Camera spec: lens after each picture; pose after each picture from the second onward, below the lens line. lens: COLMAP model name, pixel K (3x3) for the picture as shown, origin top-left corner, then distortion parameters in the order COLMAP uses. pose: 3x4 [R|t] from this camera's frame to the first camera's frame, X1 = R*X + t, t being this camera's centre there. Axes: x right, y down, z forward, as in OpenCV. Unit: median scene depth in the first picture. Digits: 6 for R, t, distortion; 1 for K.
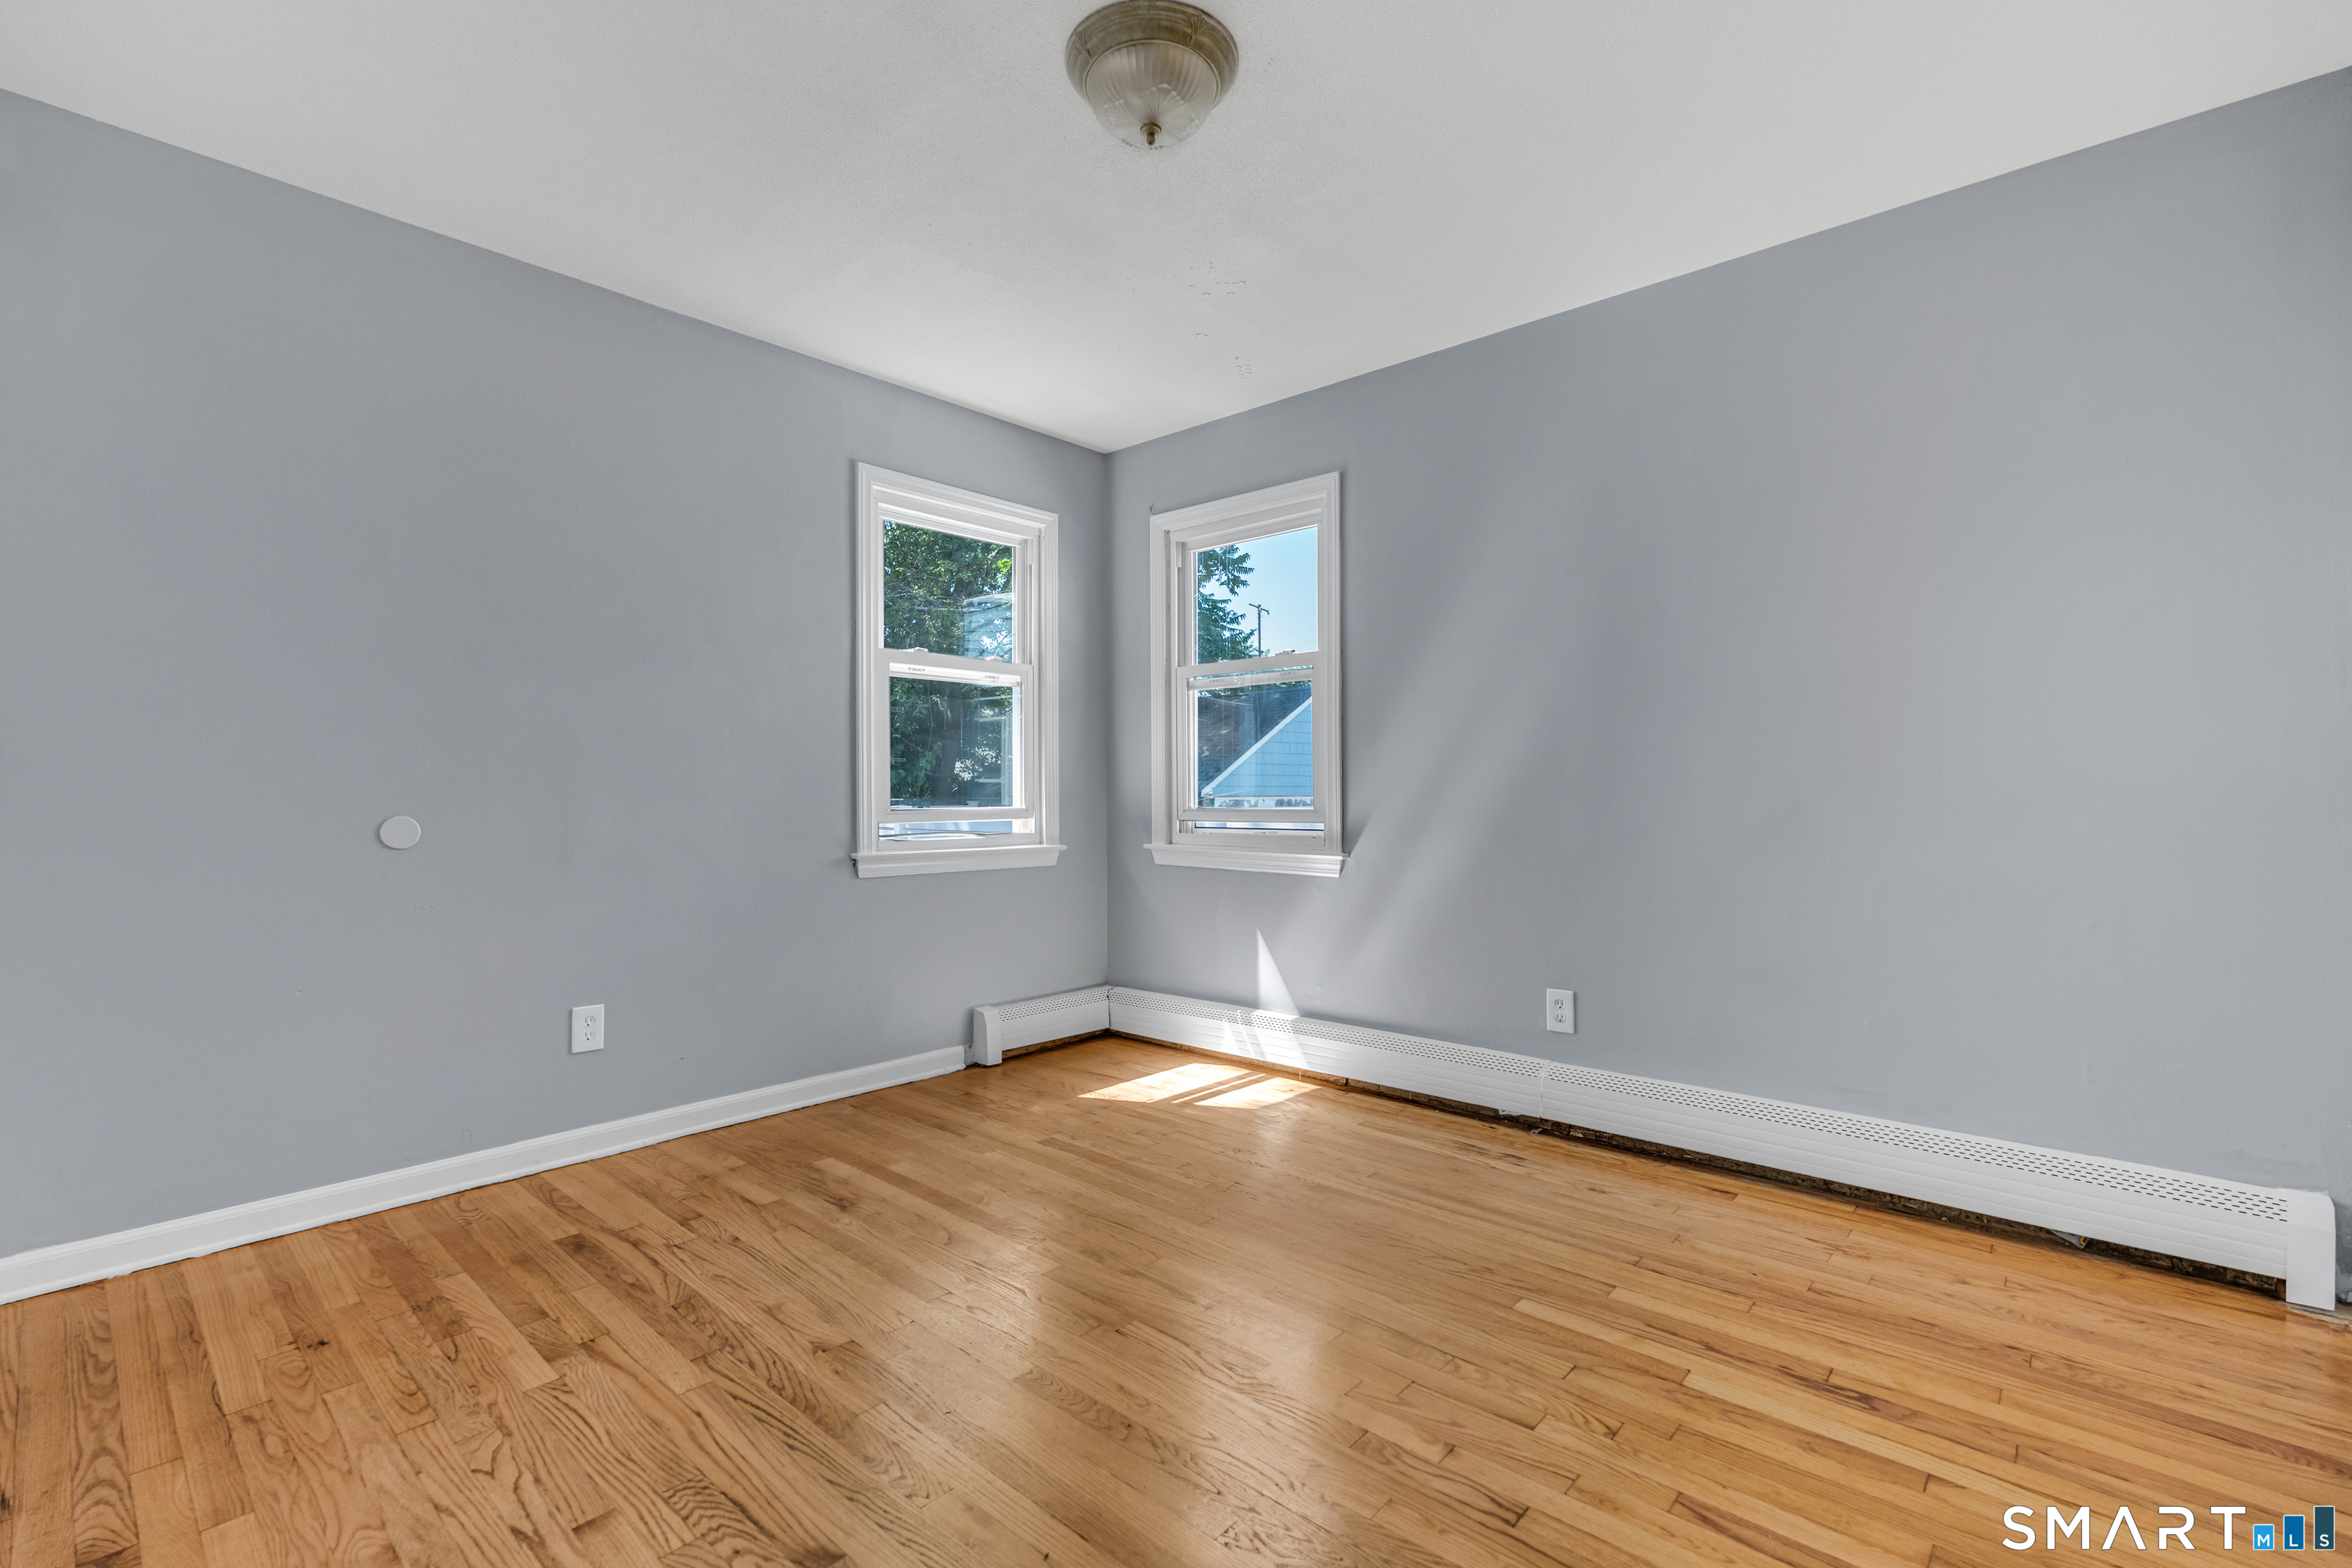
lens RADIAL K [[1034.1, 0, 1177.3], [0, 1034.1, 801.9], [0, 0, 1]] dist [-0.005101, -0.000175]
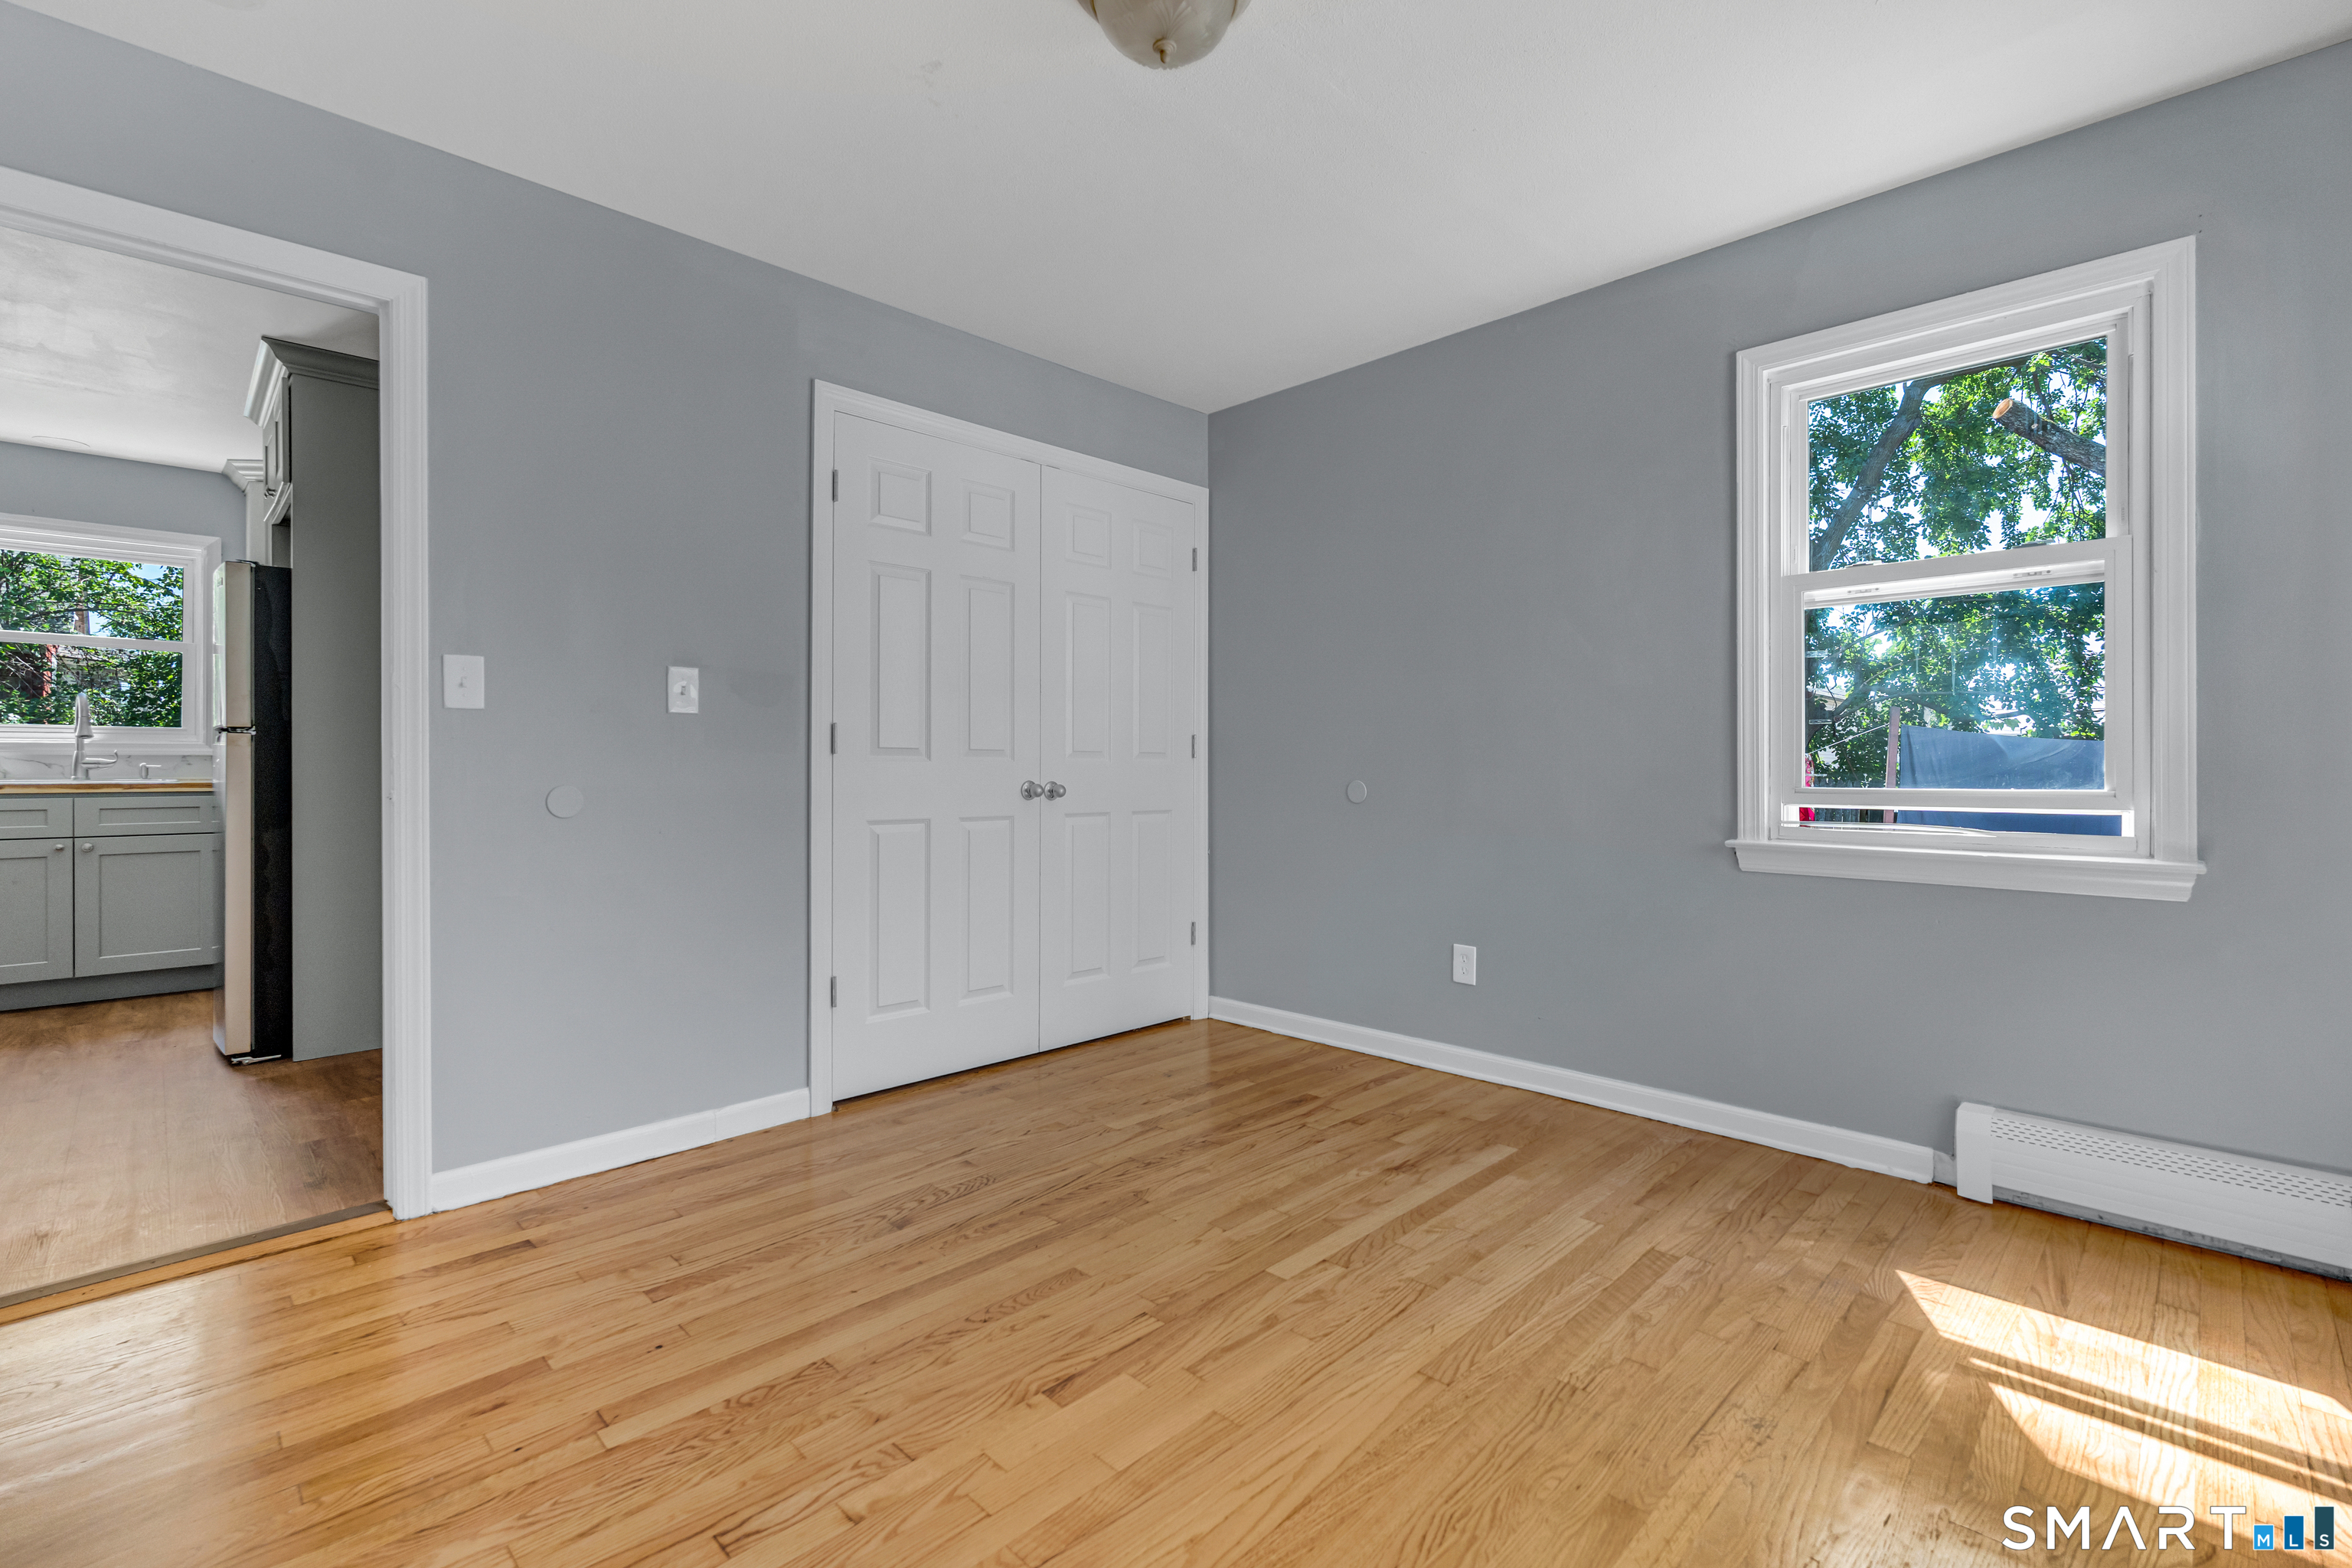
lens RADIAL K [[1037.7, 0, 1185.4], [0, 1037.7, 775.1], [0, 0, 1]] dist [-0.005079, -0.000480]
pose [[-0.048353, 0.011555, -0.998763, 0.645642], [-0.009537, 0.999882, 0.012030, -0.007692], [0.998785, 0.010107, -0.048237, 0.762074]]
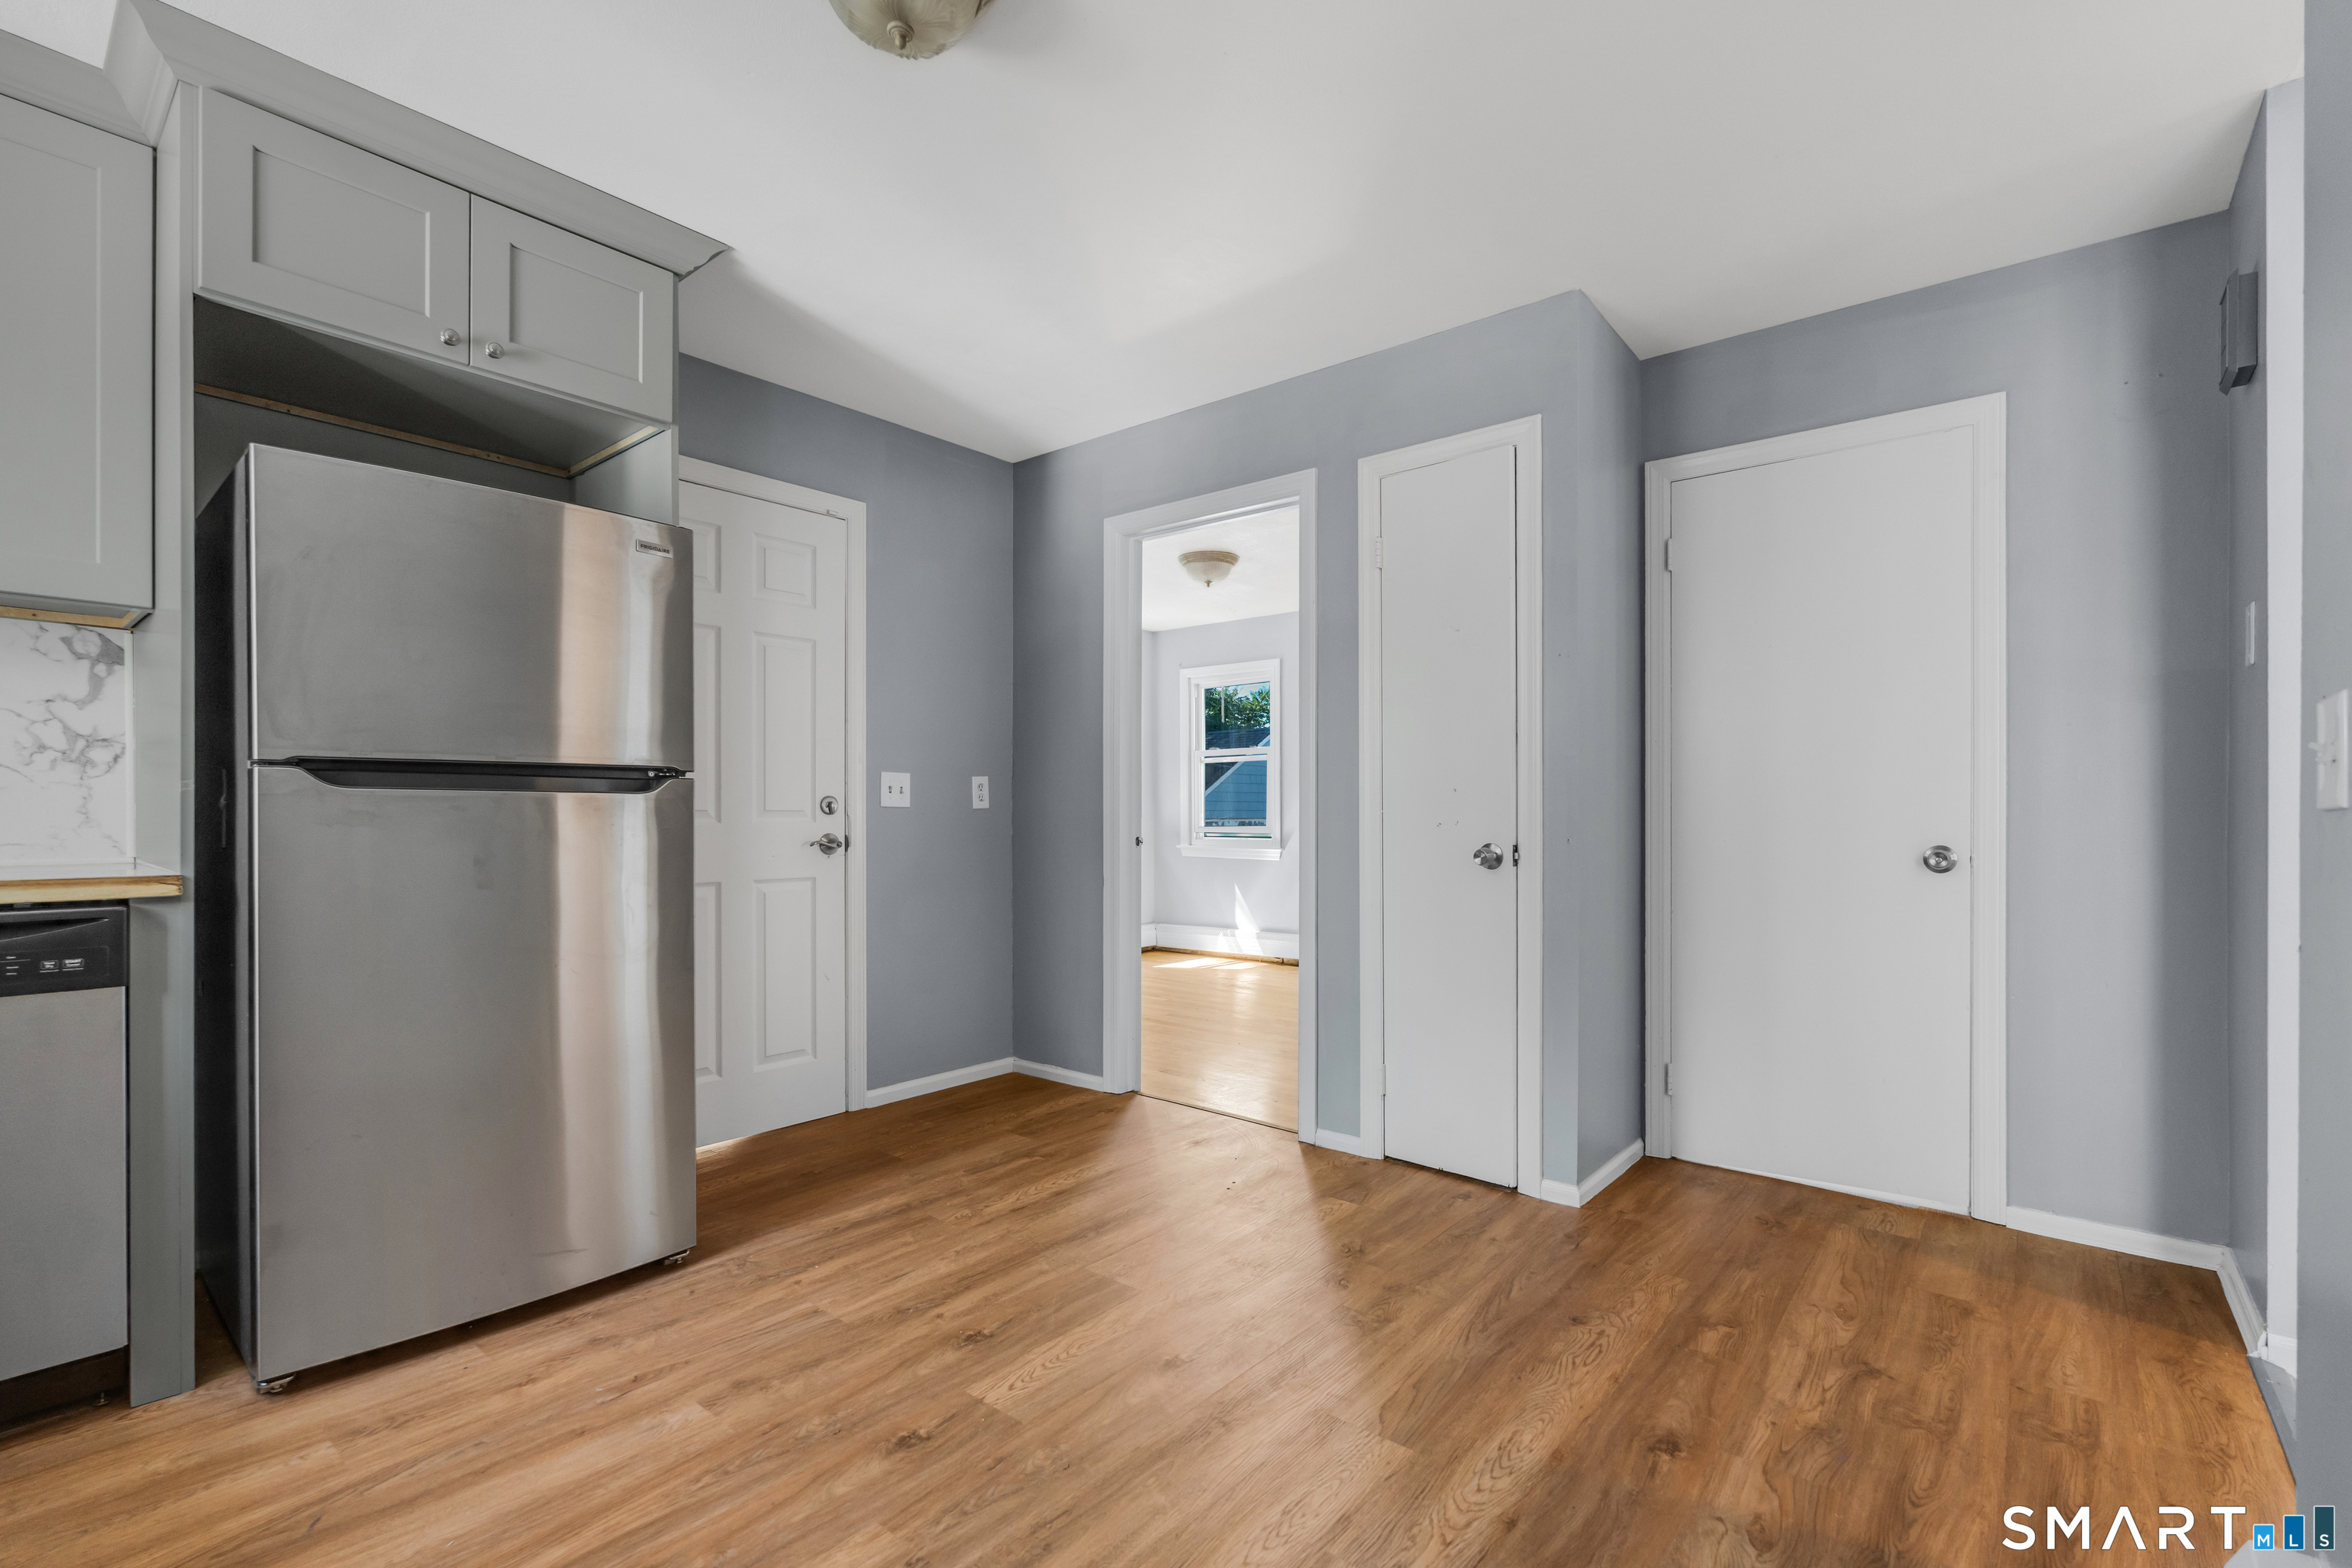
lens RADIAL K [[1050.6, 0, 1177.1], [0, 1050.6, 816.3], [0, 0, 1]] dist [-0.001560, -0.000097]
pose [[0.999093, 0.005352, 0.042233, -0.160073], [-0.005074, 0.999965, -0.006684, 0.001894], [-0.042267, 0.006463, 0.999085, -1.299975]]
